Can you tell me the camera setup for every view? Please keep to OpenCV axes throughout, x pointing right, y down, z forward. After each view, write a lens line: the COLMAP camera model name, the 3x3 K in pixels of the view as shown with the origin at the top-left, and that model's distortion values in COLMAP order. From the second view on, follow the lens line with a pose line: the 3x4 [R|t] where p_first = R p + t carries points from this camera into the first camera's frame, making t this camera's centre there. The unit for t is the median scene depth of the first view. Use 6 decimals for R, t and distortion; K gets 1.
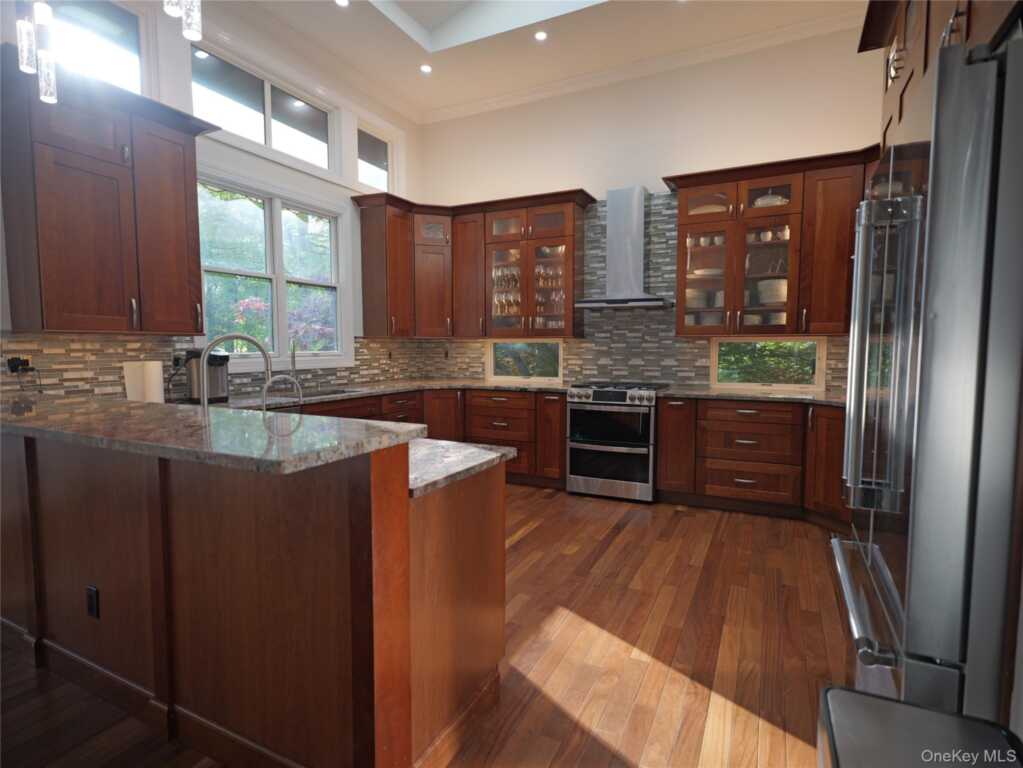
lens RADIAL K [[531.0, 0, 511.5], [0, 531.0, 384.0], [0, 0, 1]] dist [-0.004771, -0.000045]
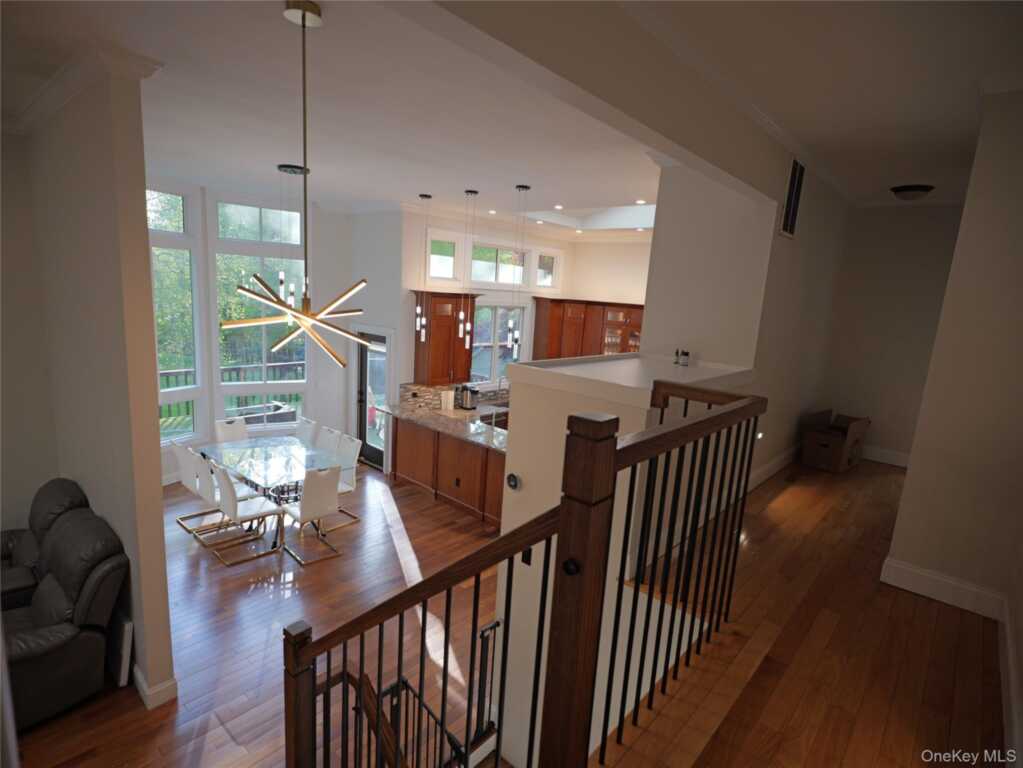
lens RADIAL K [[537.7, 0, 511.5], [0, 537.7, 384.0], [0, 0, 1]] dist [0.017112, 0.000550]
pose [[0.962645, 0.109277, -0.247737, 0.134788], [-0.084236, 0.990406, 0.109550, -0.255084], [0.257331, -0.084590, 0.962614, -0.897678]]
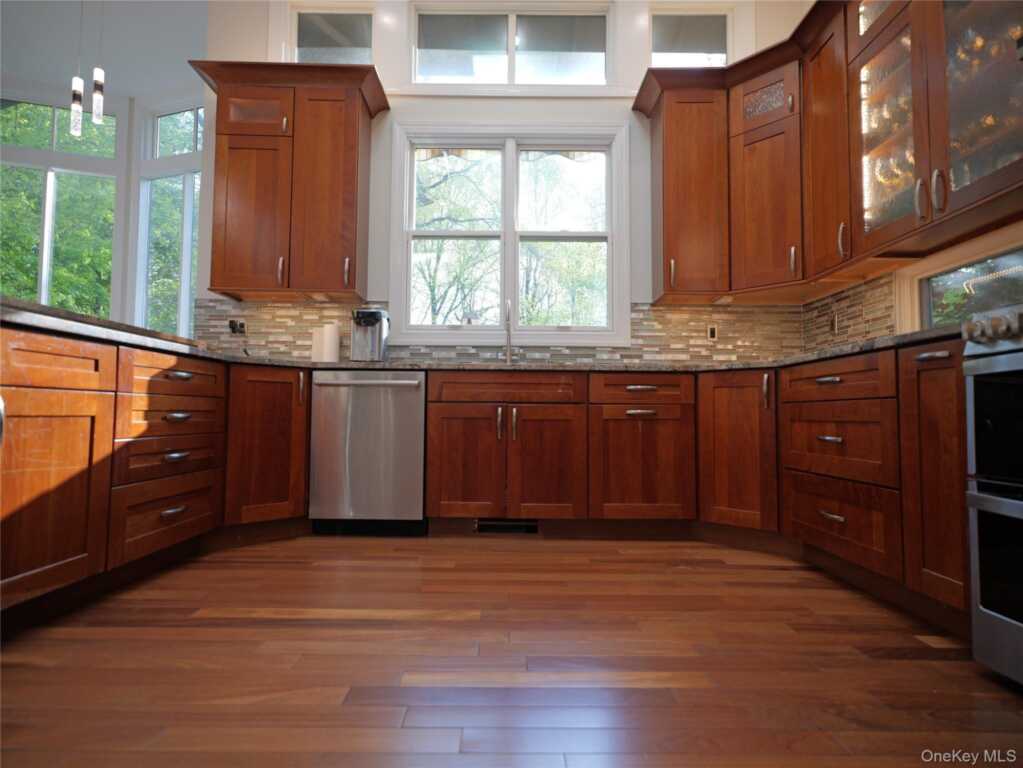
lens RADIAL K [[535.9, 0, 511.5], [0, 535.9, 384.0], [0, 0, 1]] dist [0.005738, 0.001524]
pose [[0.450871, -0.049014, -0.891242, 0.252739], [-0.074446, 0.992947, -0.092269, 0.092701], [0.889479, 0.107951, 0.444042, 0.598520]]
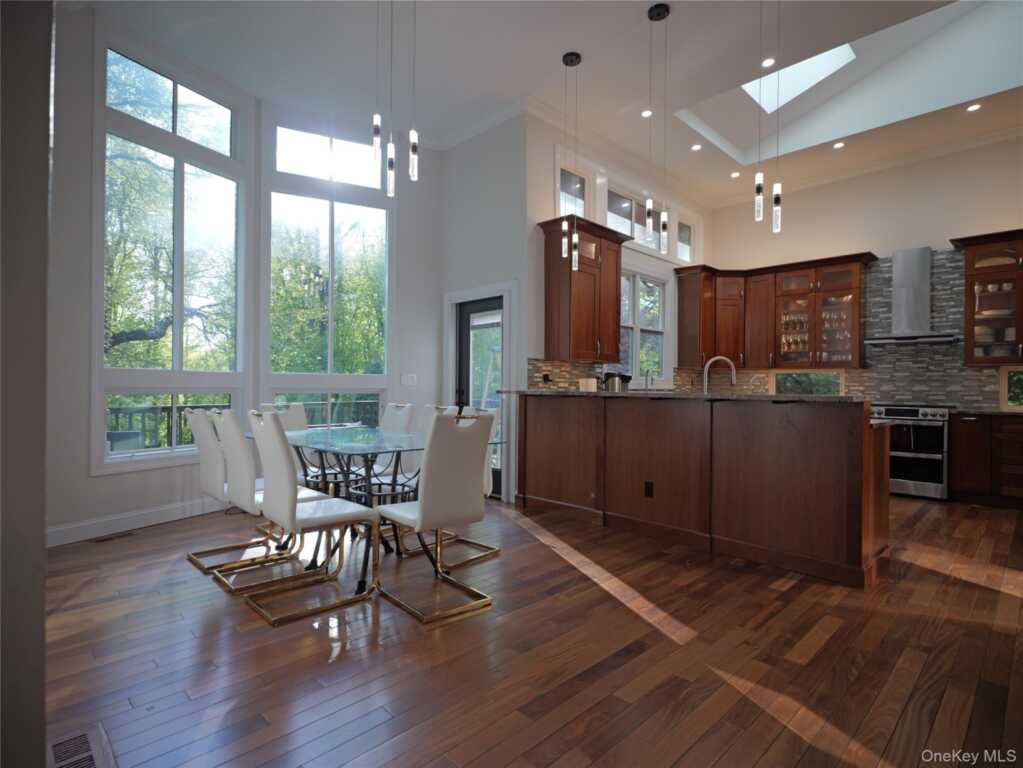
lens RADIAL K [[535.9, 0, 511.5], [0, 535.9, 384.0], [0, 0, 1]] dist [0.005738, 0.001524]
pose [[0.947174, 0.007379, -0.320635, -0.261862], [-0.033404, 0.996568, -0.075741, 0.075841], [0.318975, 0.082450, 0.944170, -0.463704]]
